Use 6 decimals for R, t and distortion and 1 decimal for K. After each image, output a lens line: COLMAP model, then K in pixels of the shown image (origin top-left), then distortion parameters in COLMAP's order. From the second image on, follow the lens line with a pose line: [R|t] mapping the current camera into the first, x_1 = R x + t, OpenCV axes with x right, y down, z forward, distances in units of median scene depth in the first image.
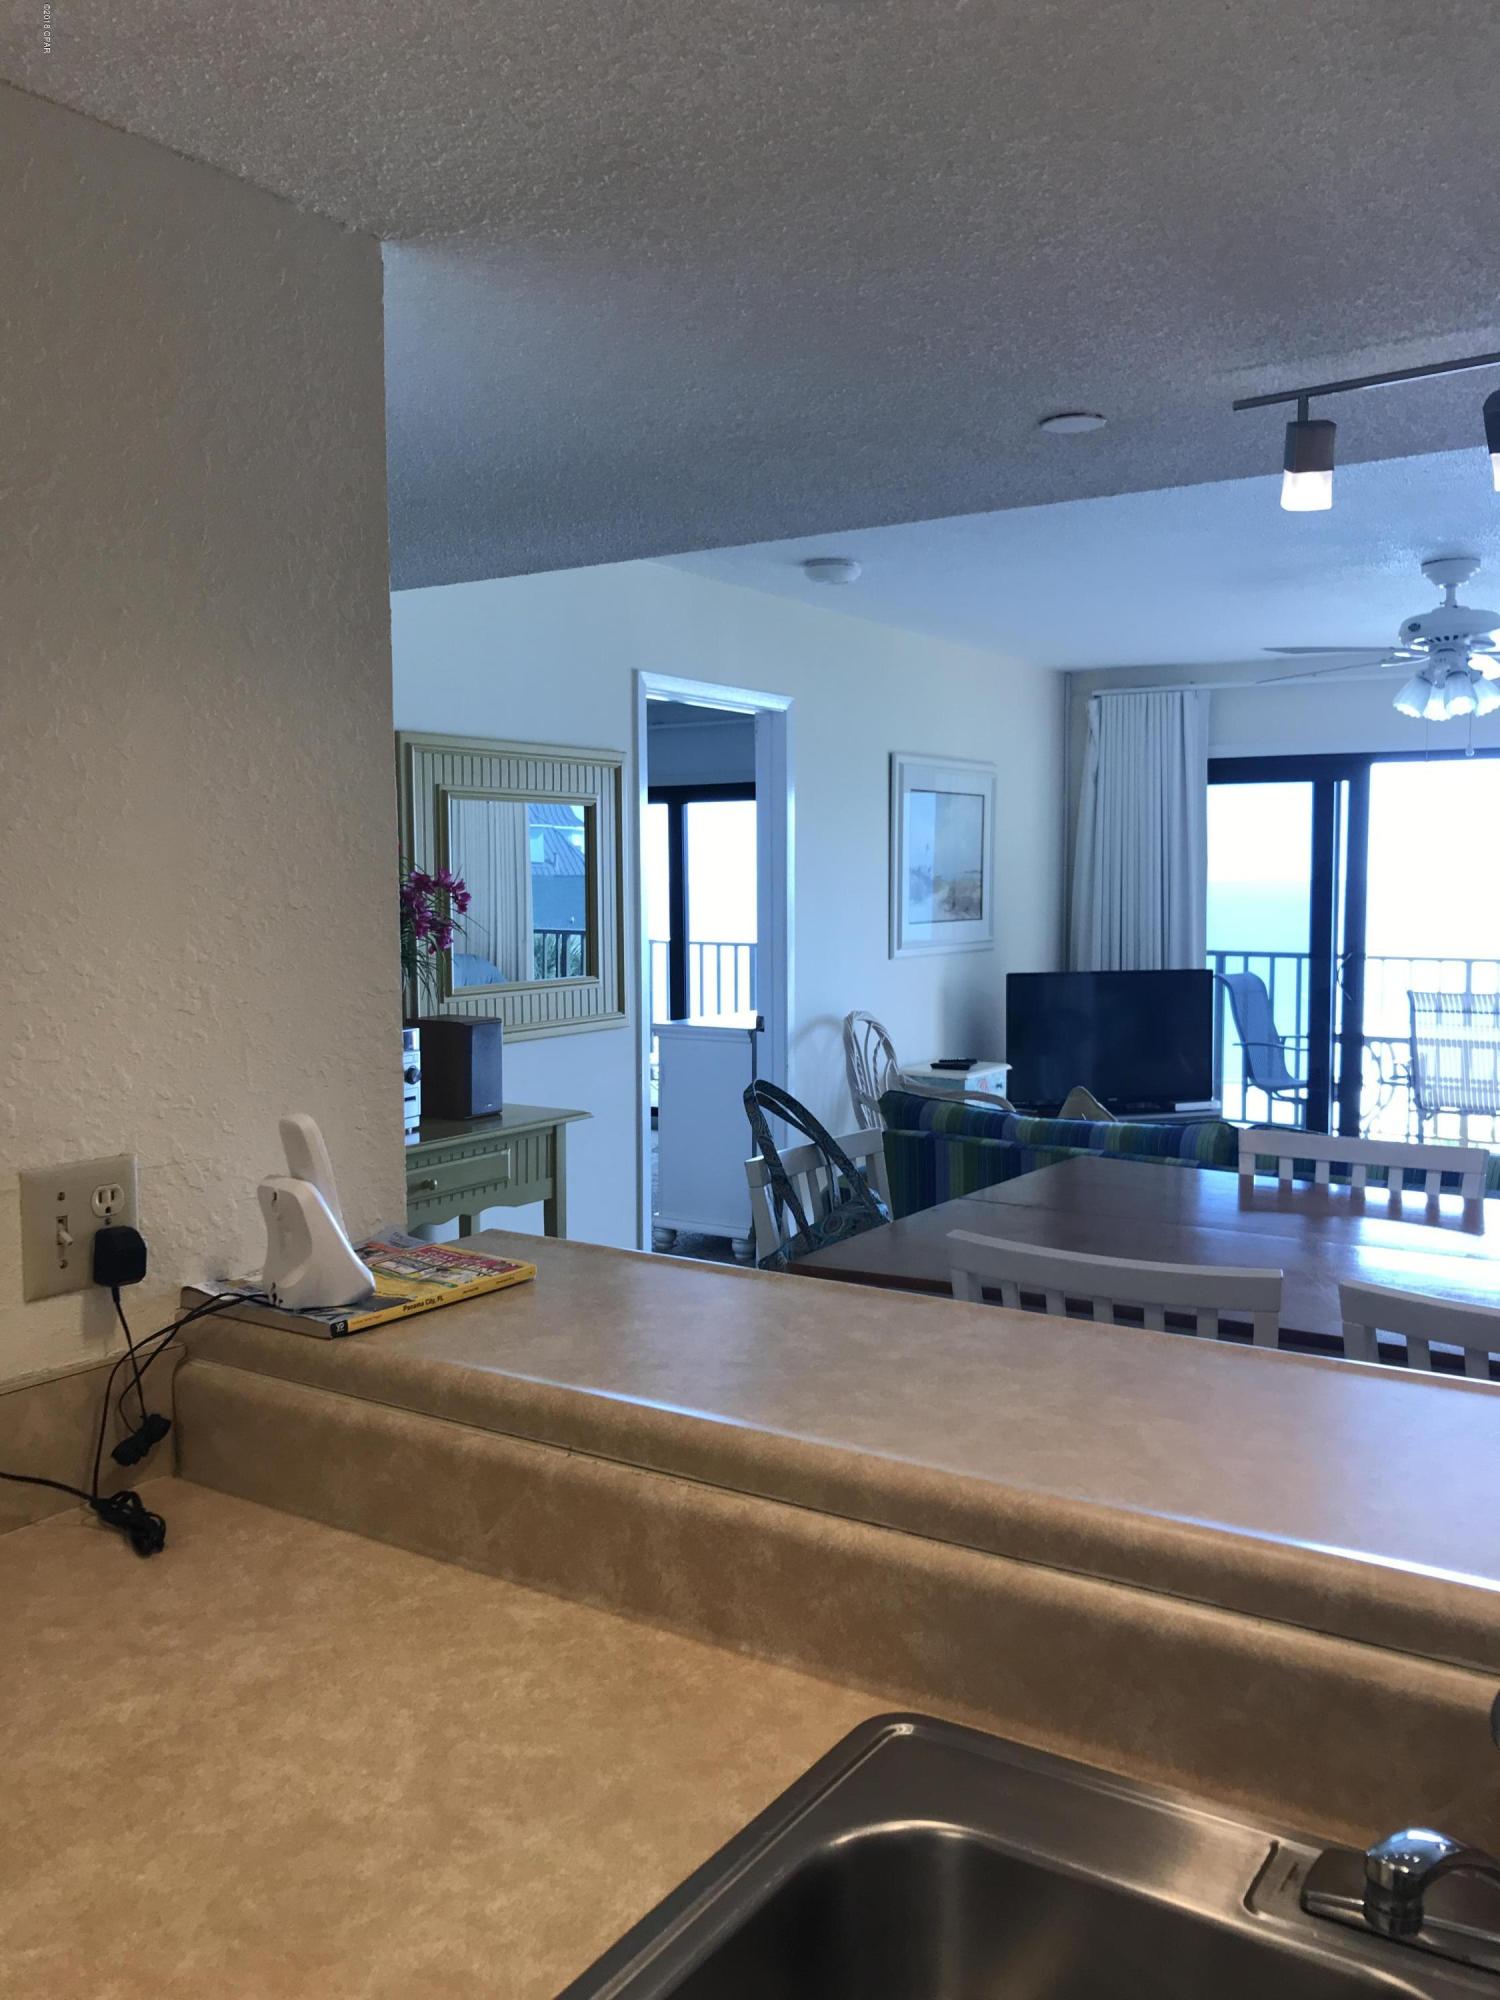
lens RADIAL K [[1660.6, 0, 752.1], [0, 1660.6, 998.4], [0, 0, 1]] dist [0.011815, 0.015430]
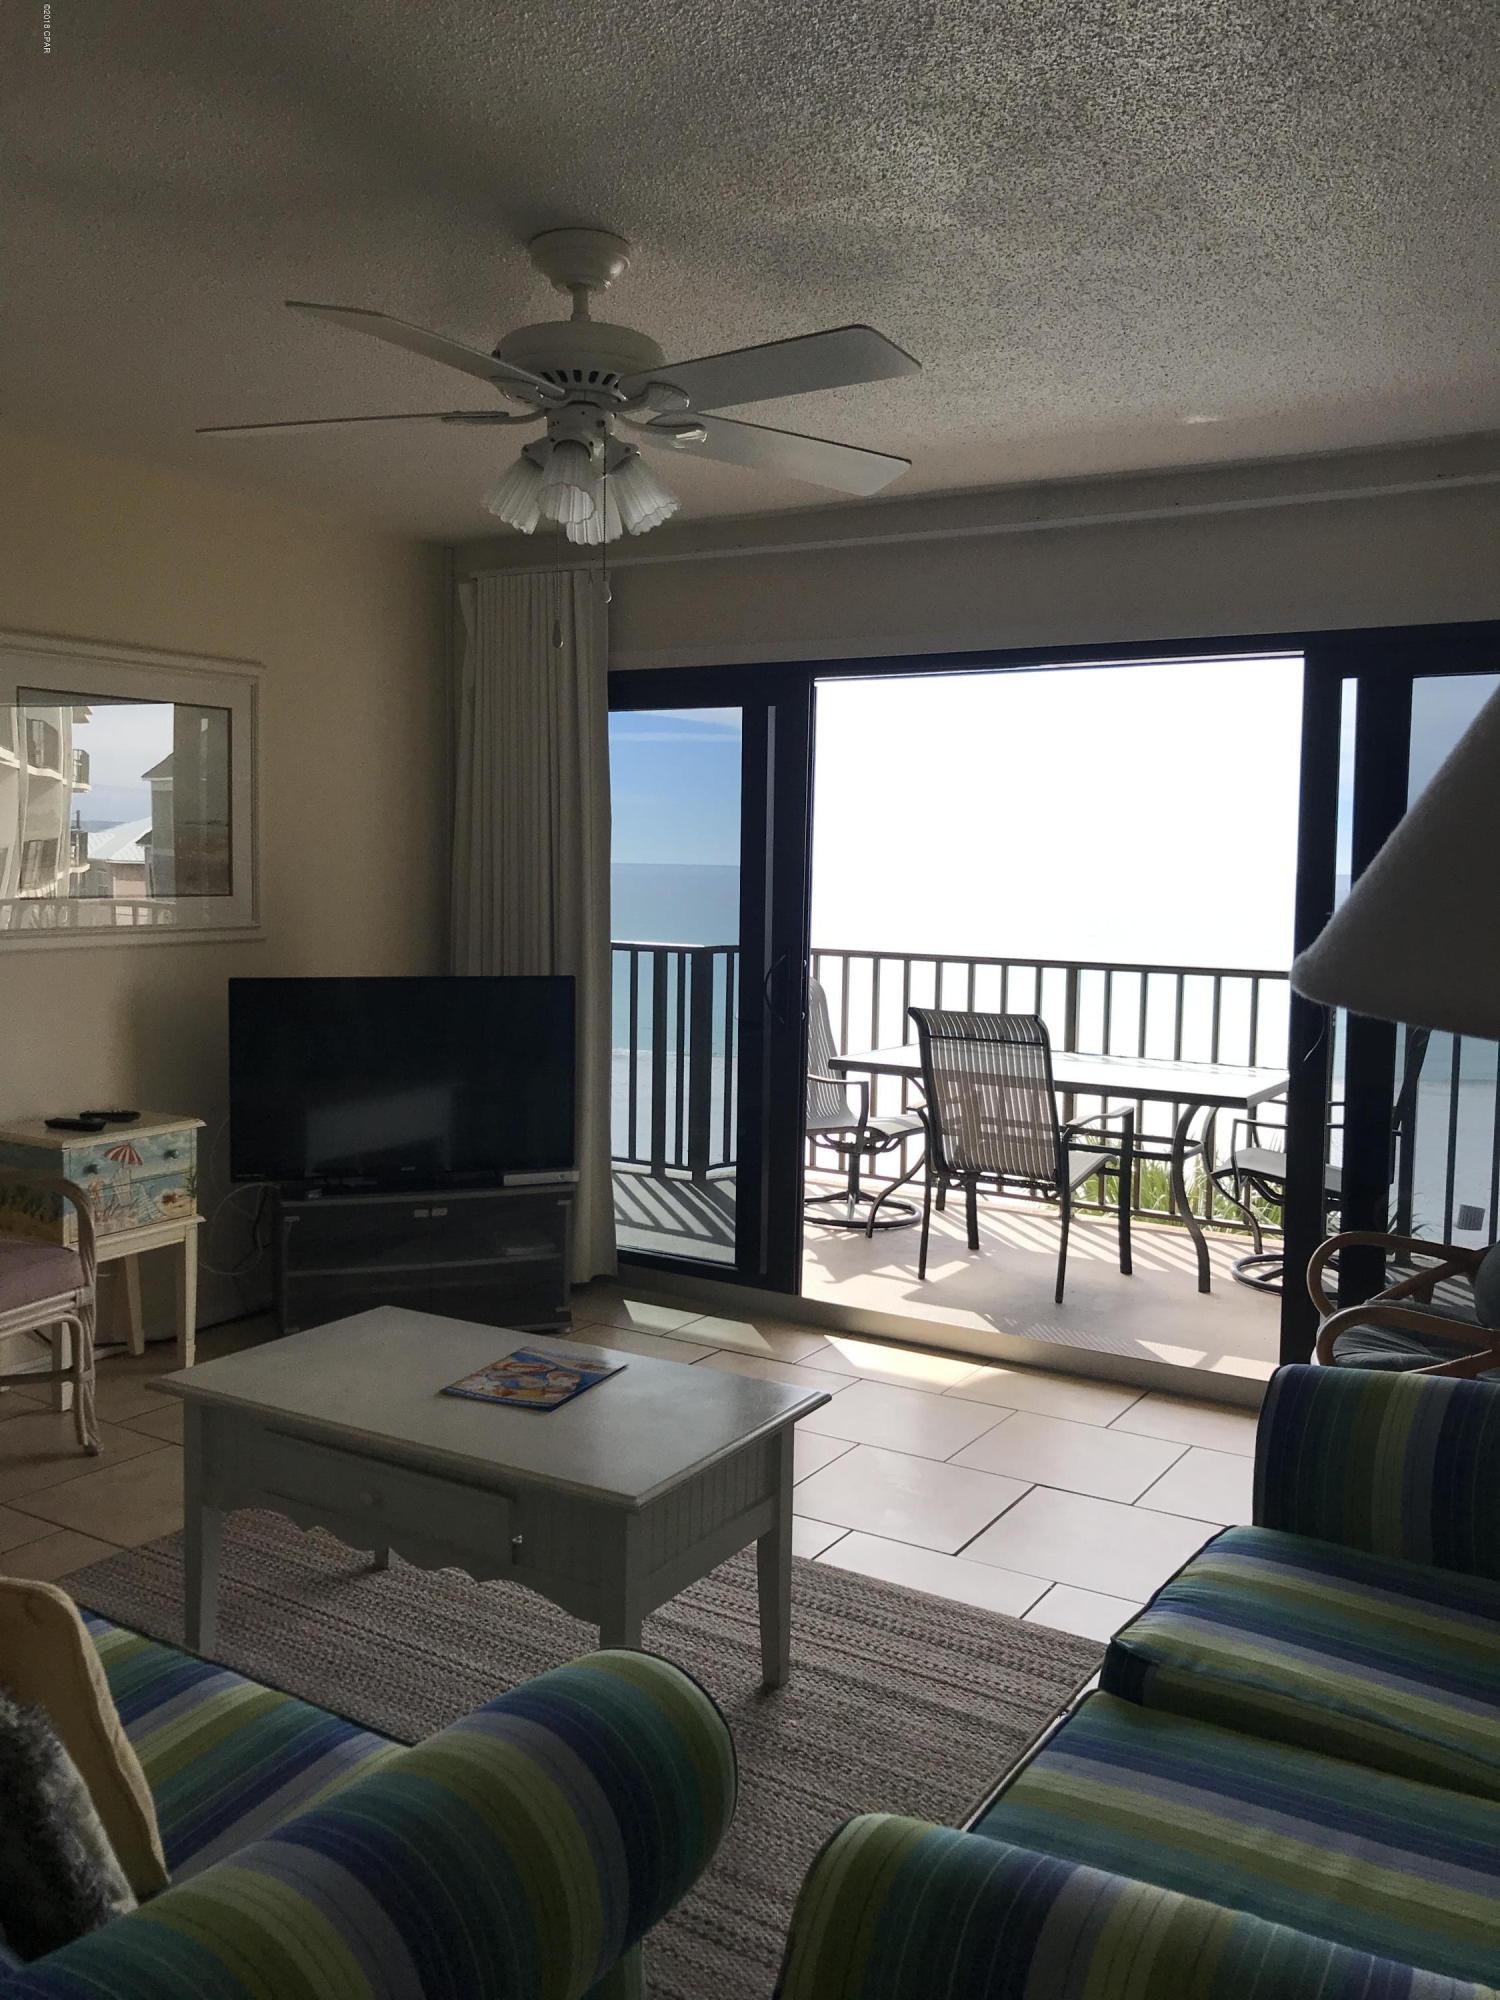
lens RADIAL K [[1660.6, 0, 752.1], [0, 1660.6, 998.4], [0, 0, 1]] dist [0.011815, 0.015430]
pose [[0.999550, 0.018795, 0.023373, 0.322188], [-0.019111, 0.999728, 0.013370, -0.018376], [-0.023116, -0.013811, 0.999637, 0.307962]]
